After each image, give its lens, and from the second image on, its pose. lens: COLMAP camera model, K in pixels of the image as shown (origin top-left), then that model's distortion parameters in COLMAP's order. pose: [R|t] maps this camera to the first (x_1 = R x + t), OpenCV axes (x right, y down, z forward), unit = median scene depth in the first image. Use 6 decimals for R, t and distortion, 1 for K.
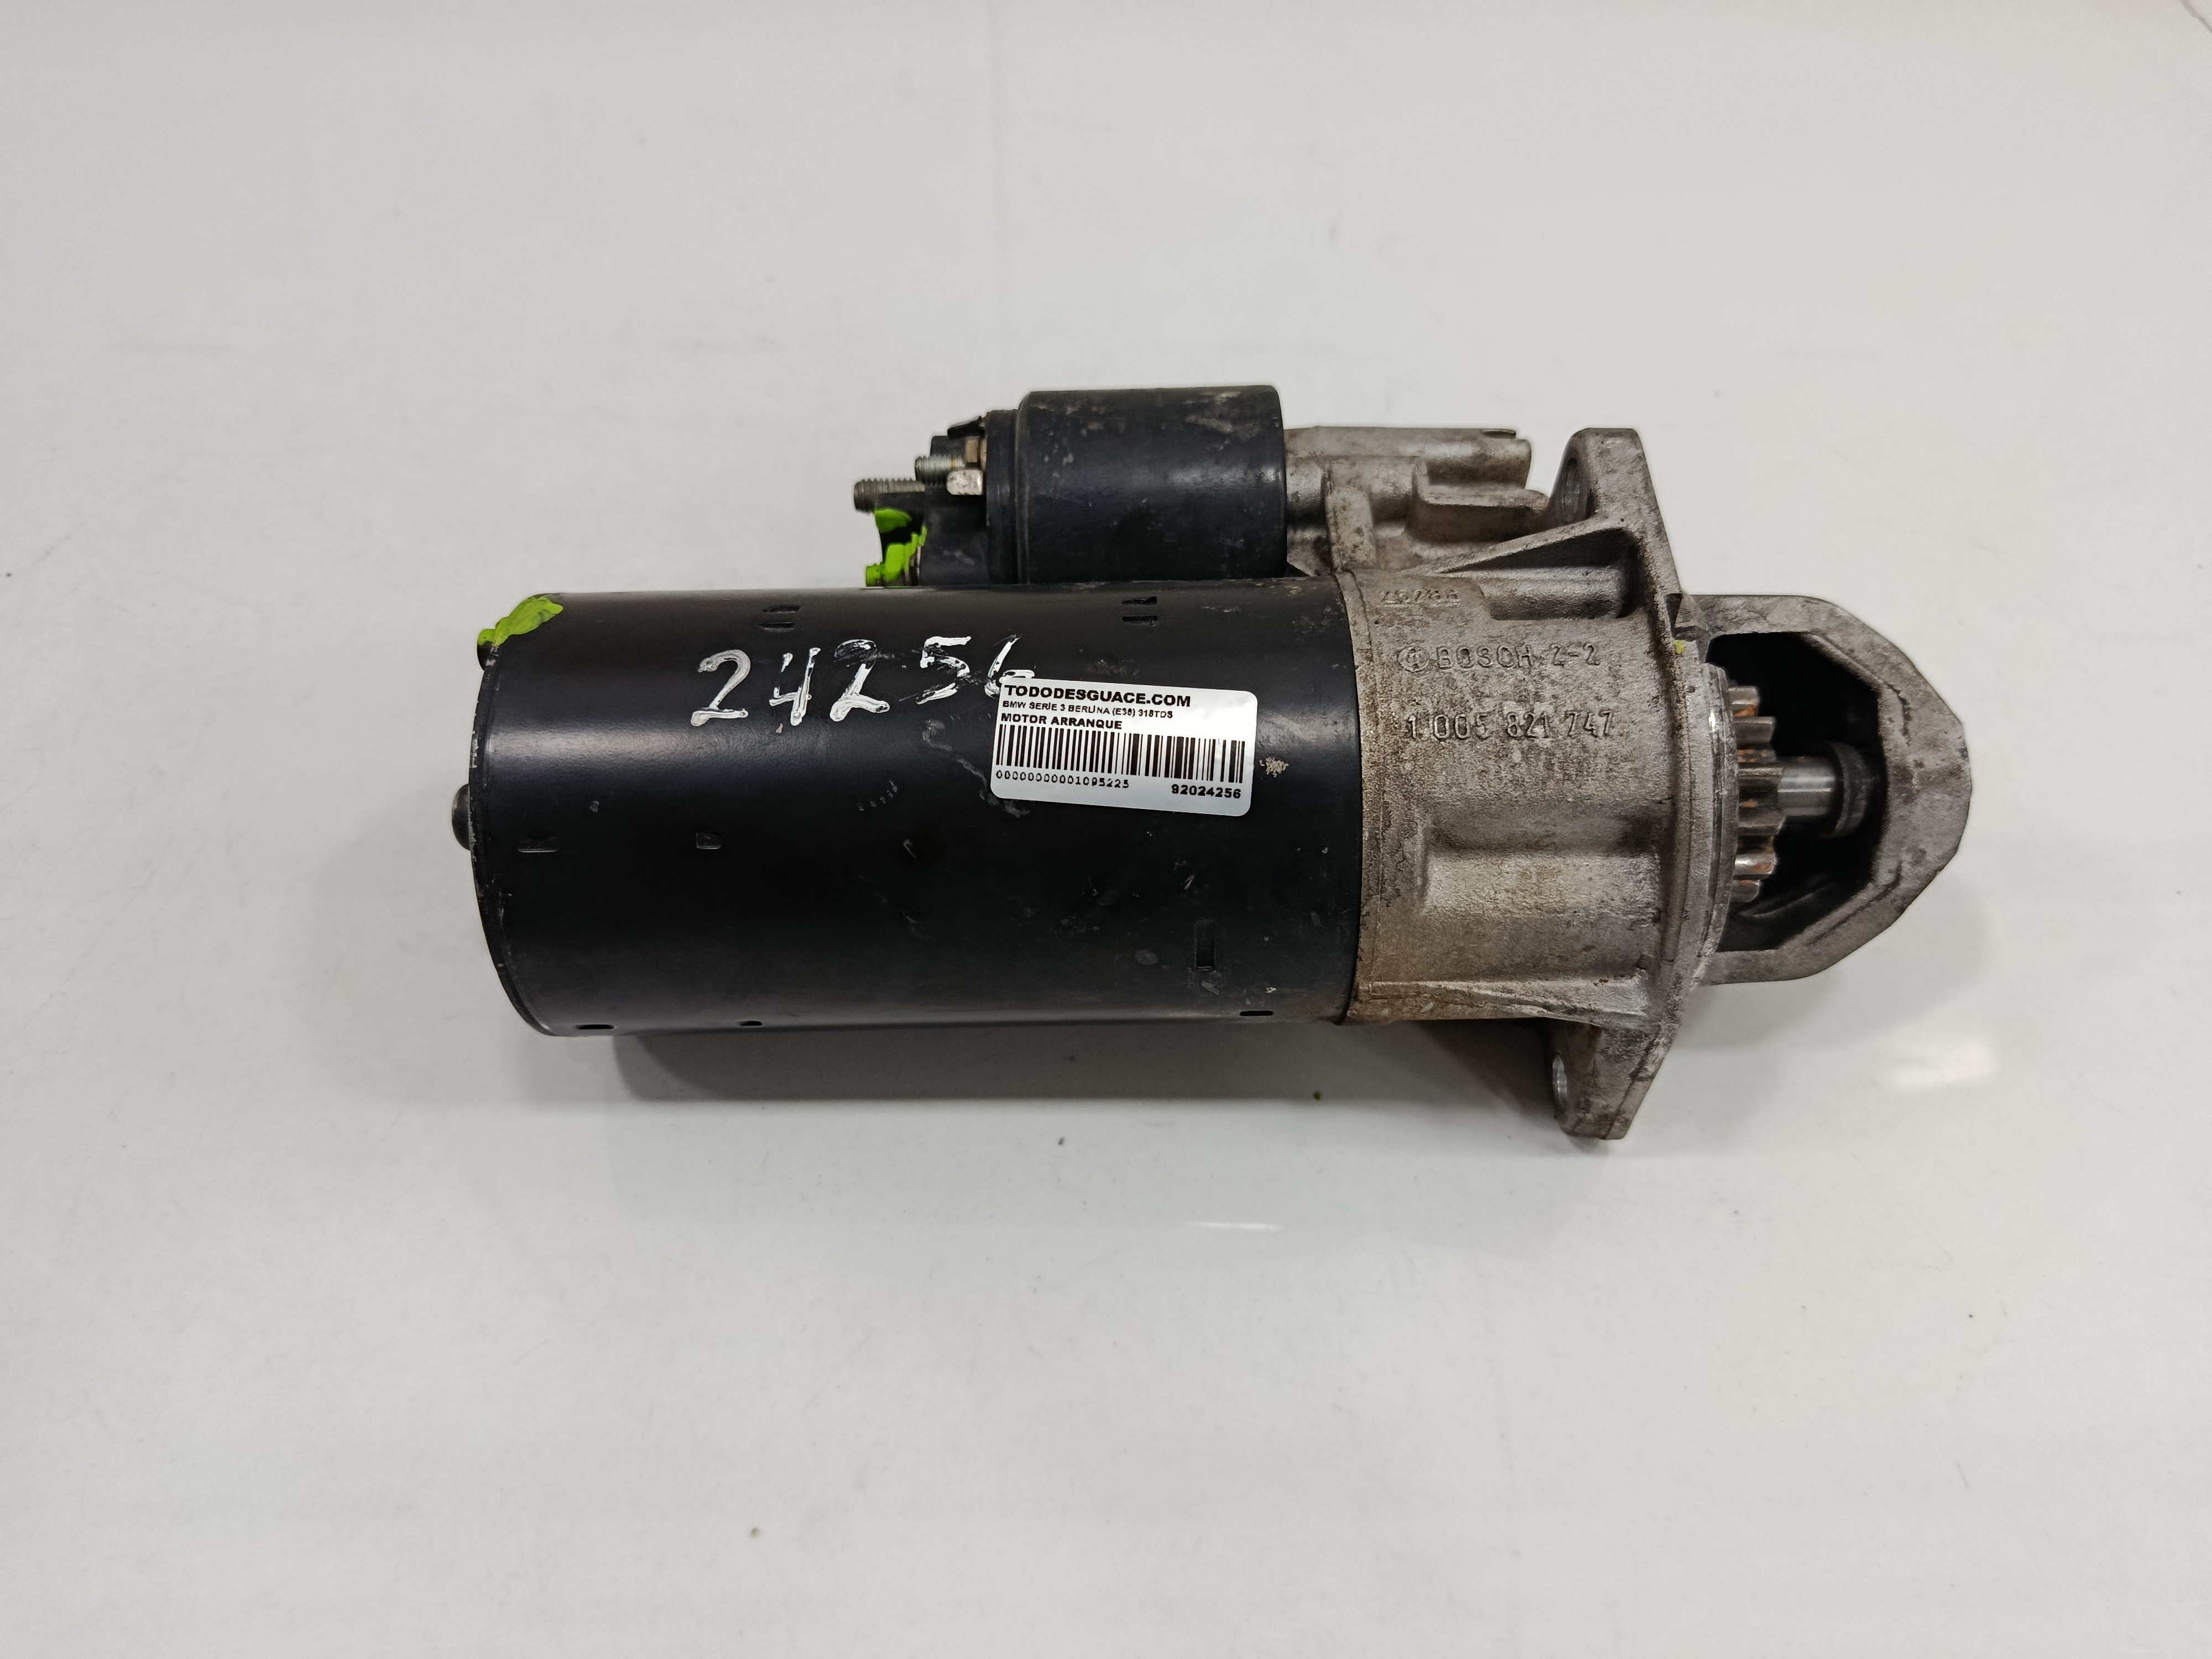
lens RADIAL K [[1526.0, 0, 1232.7], [0, 1526.0, 829.7], [0, 0, 1]] dist [-0.010902, 0.006927]
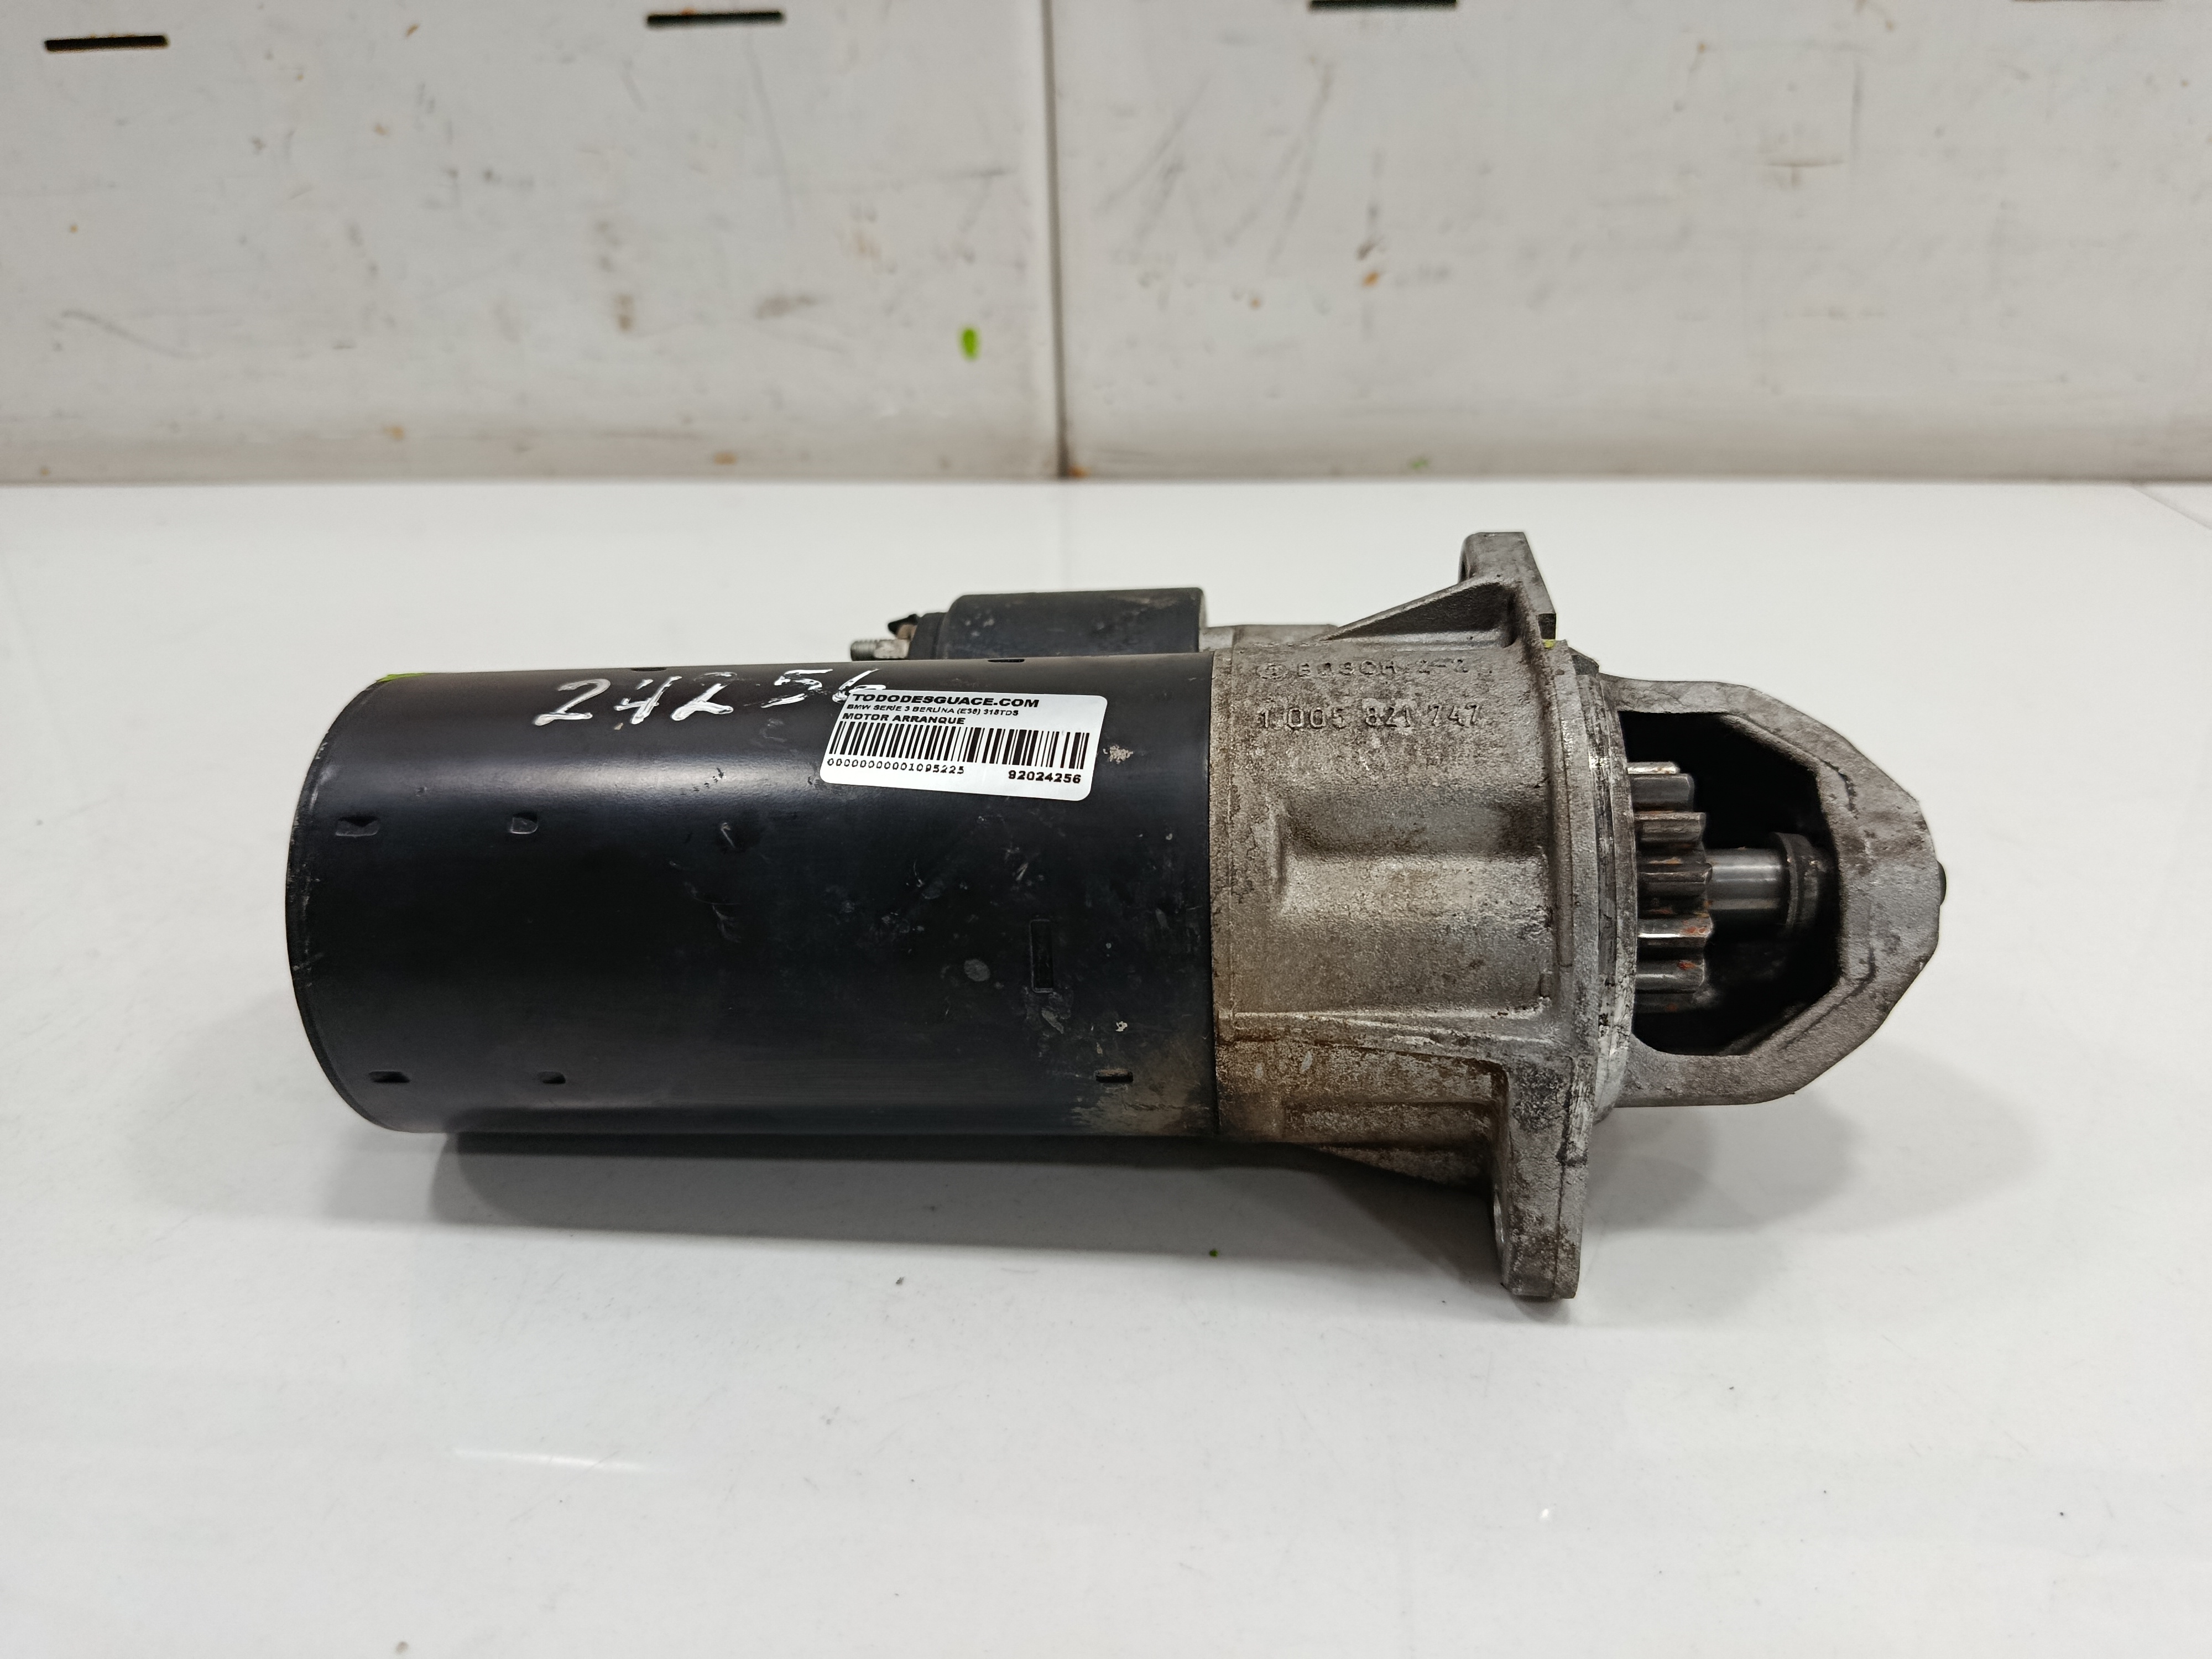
lens RADIAL K [[1554.5, 0, 1237.4], [0, 1554.5, 869.6], [0, 0, 1]] dist [0.088308, -0.190425]
pose [[0.995455, -0.019456, -0.093220, 0.187053], [-0.022292, 0.904096, -0.426748, 0.427836], [0.092583, 0.426887, 0.899553, 0.162171]]
